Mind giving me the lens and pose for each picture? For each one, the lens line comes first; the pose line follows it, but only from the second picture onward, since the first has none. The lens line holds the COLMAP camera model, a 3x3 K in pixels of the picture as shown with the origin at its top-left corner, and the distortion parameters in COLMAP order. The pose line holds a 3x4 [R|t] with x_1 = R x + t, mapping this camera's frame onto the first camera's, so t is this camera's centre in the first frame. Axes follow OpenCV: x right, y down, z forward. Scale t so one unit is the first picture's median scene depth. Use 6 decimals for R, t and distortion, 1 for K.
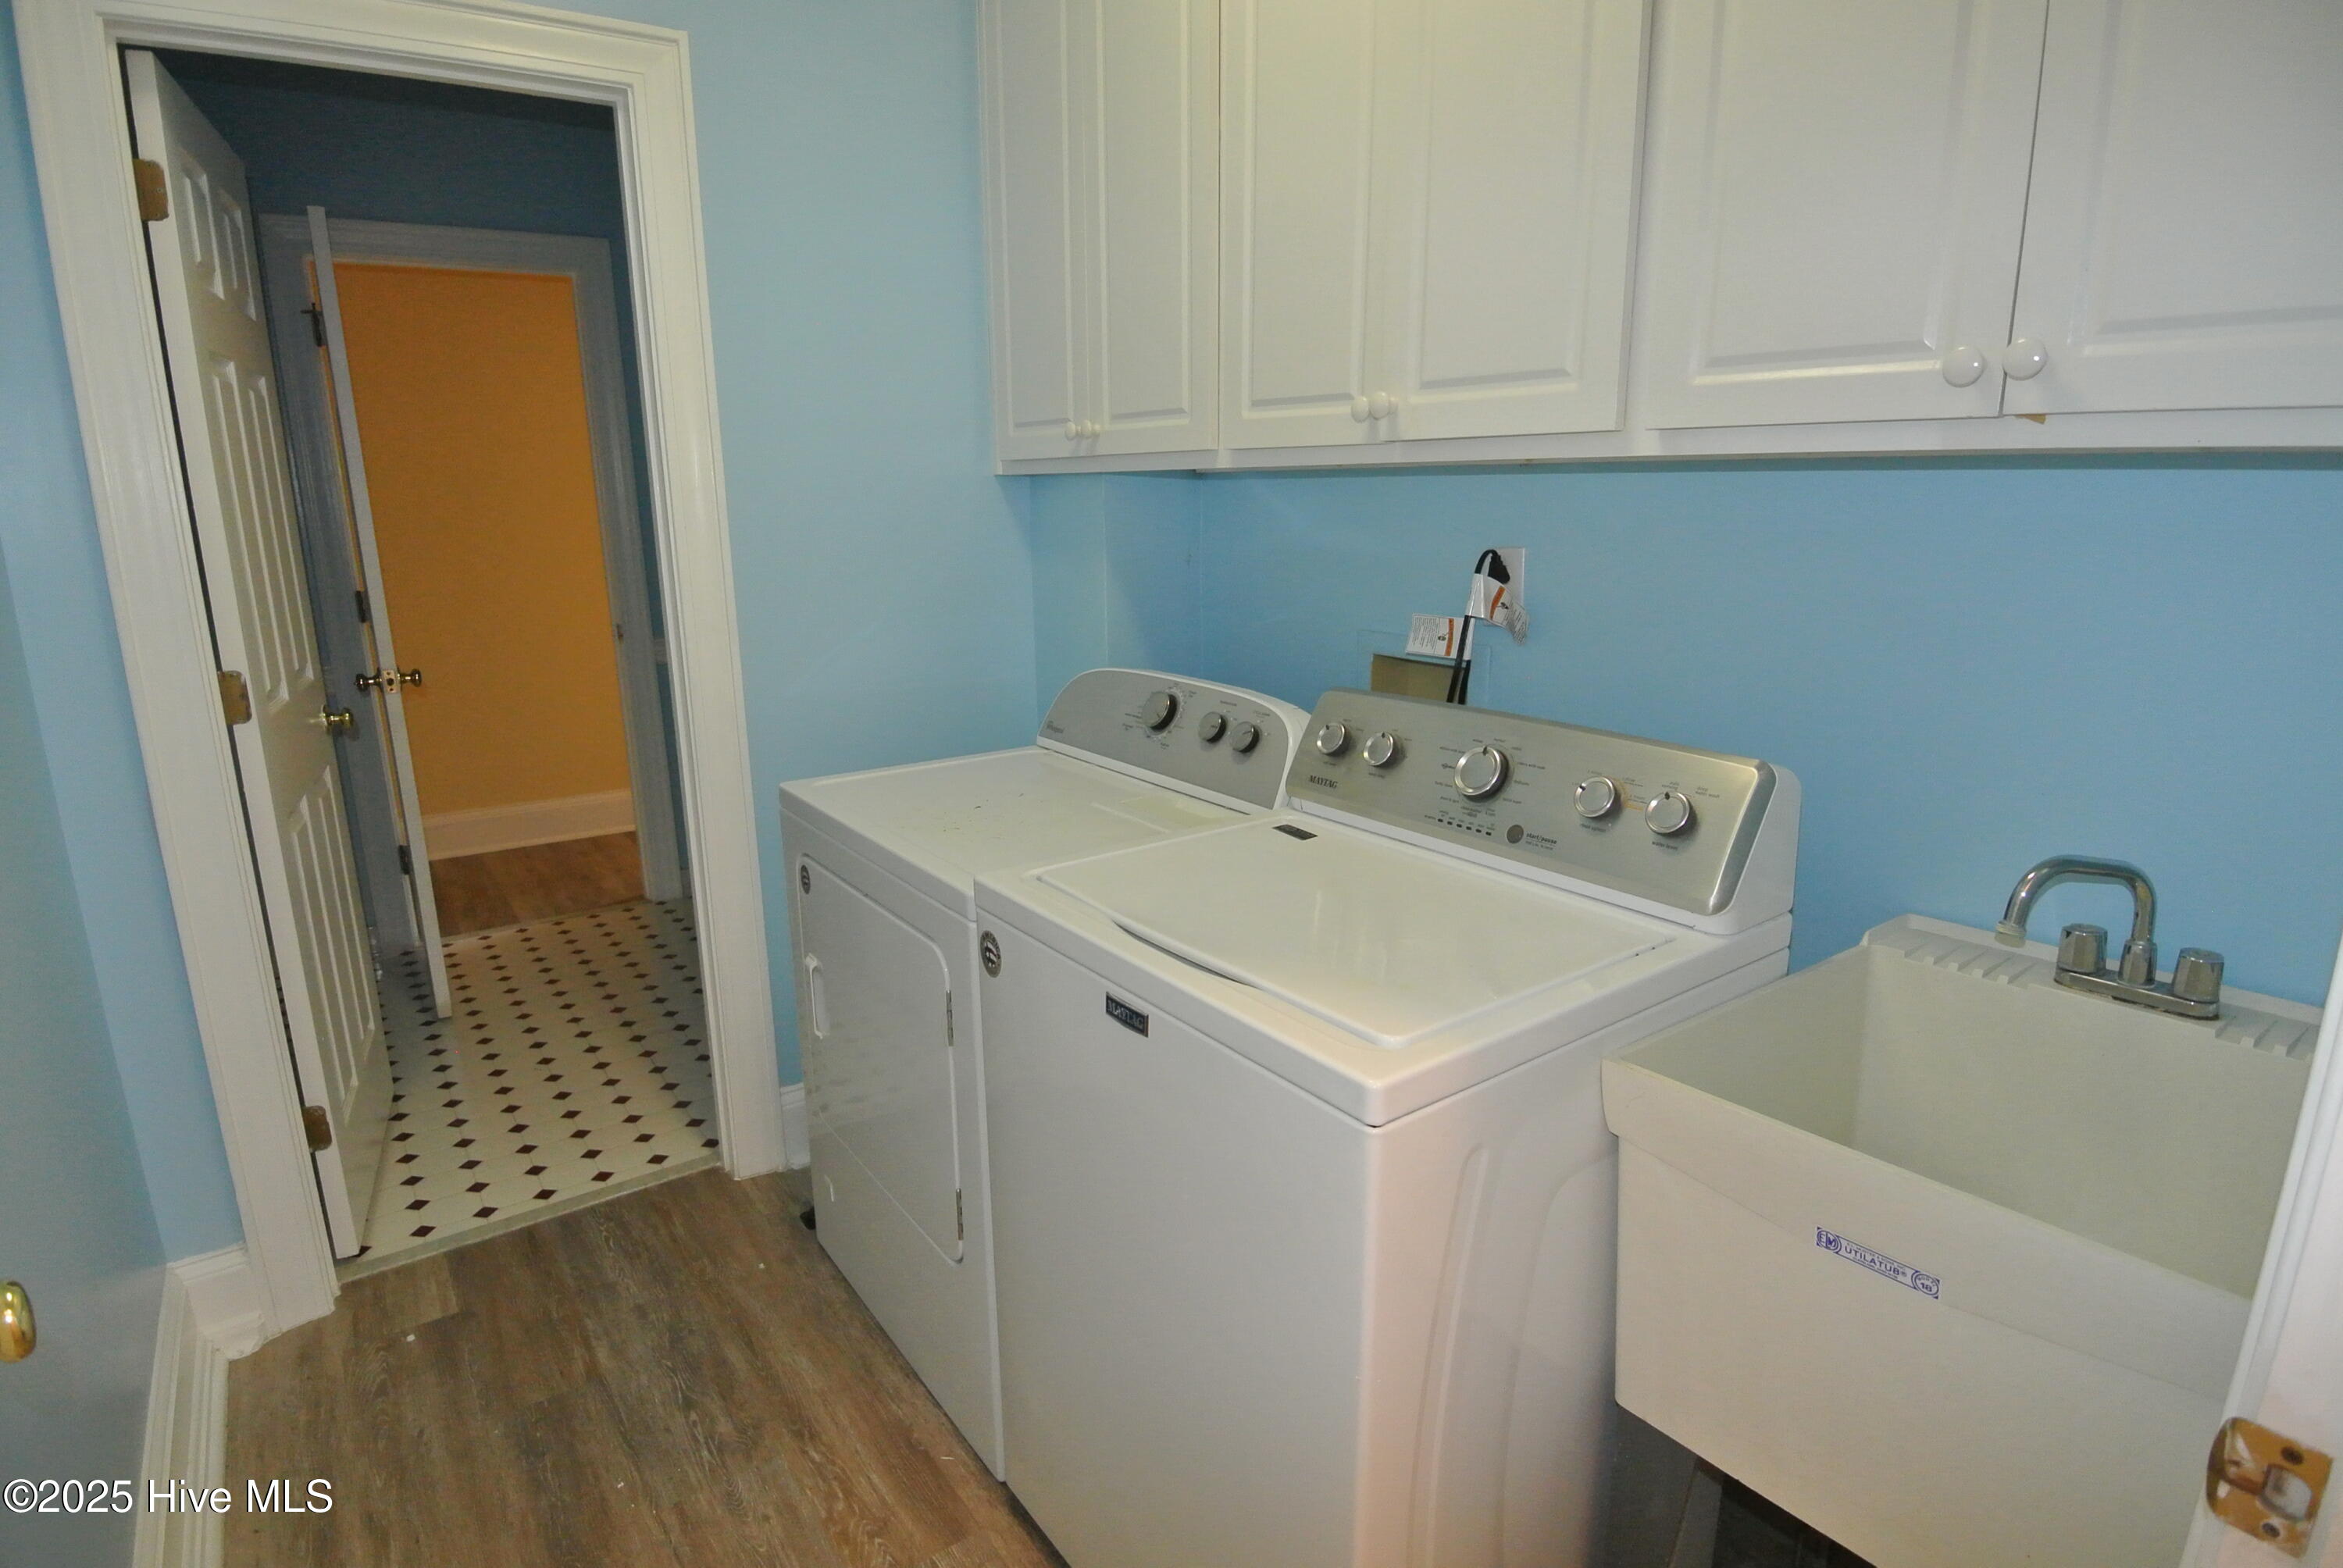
lens RADIAL K [[1238.2, 0, 1162.4], [0, 1238.2, 790.9], [0, 0, 1]] dist [0.012239, -0.032158]
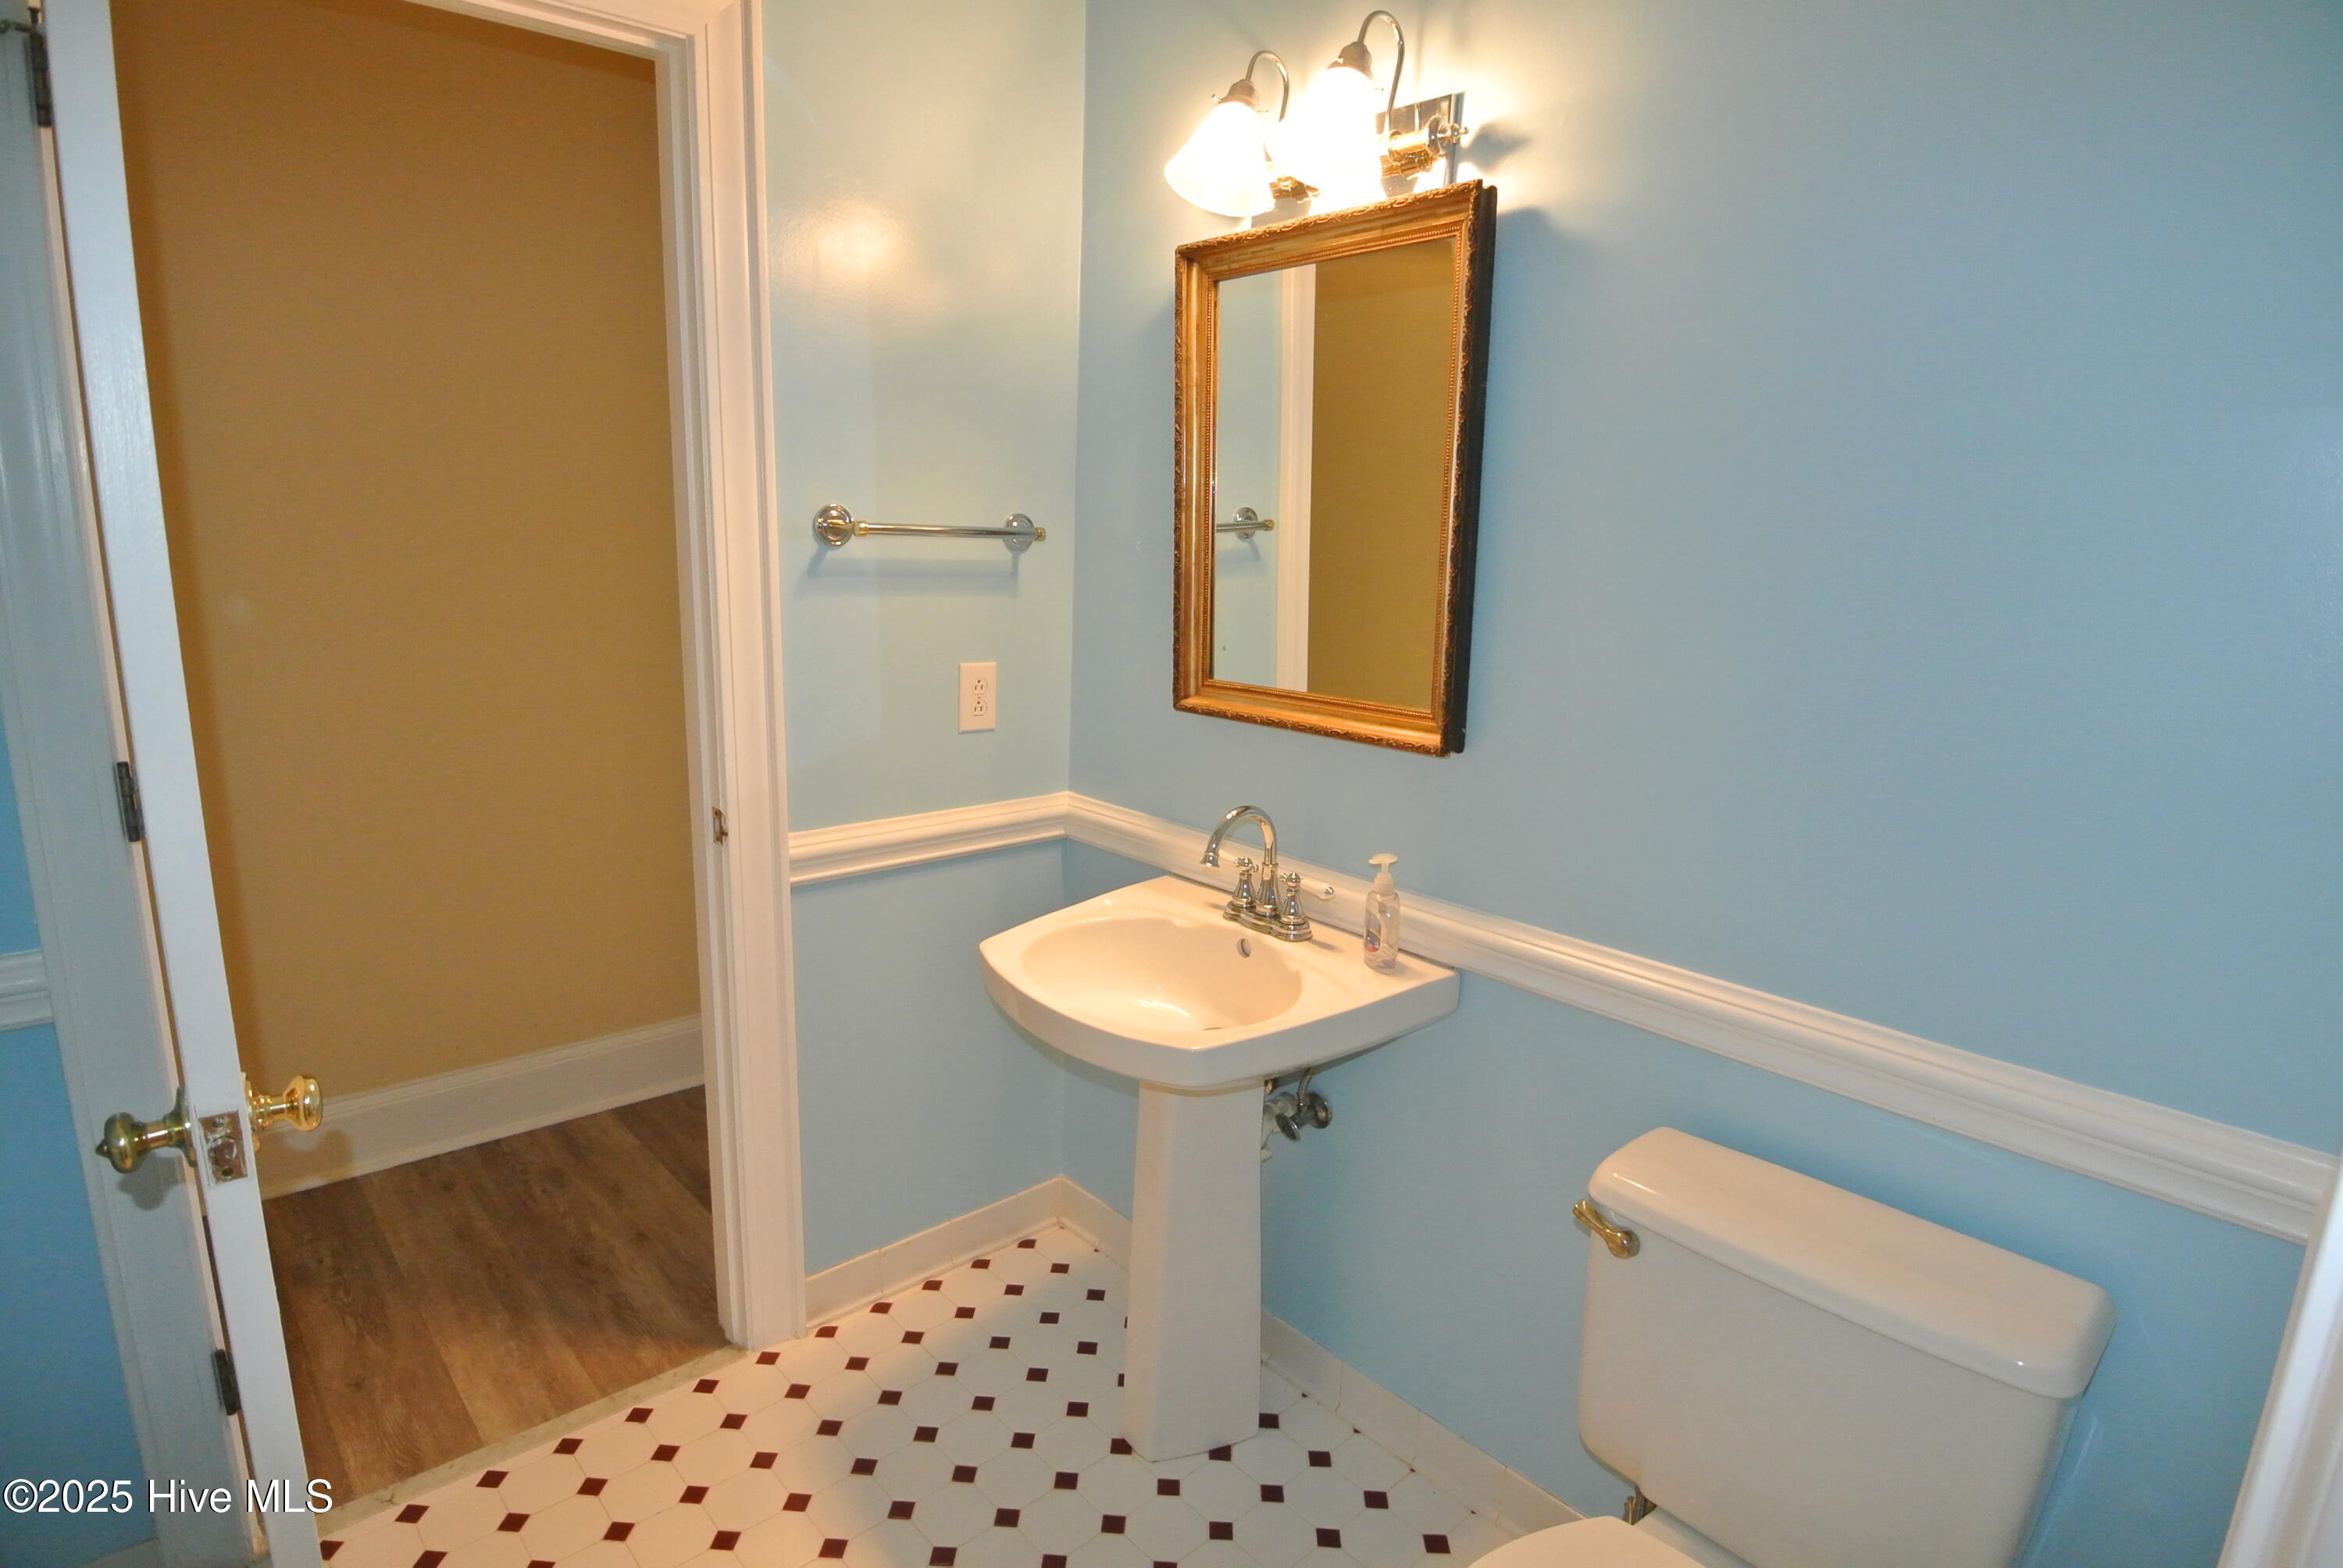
lens RADIAL K [[1238.2, 0, 1162.4], [0, 1238.2, 790.9], [0, 0, 1]] dist [0.012239, -0.032158]
pose [[0.992495, 0.012659, 0.121625, -0.307381], [-0.009075, 0.999509, -0.029980, -0.122628], [-0.121944, 0.028652, 0.992123, 0.475906]]
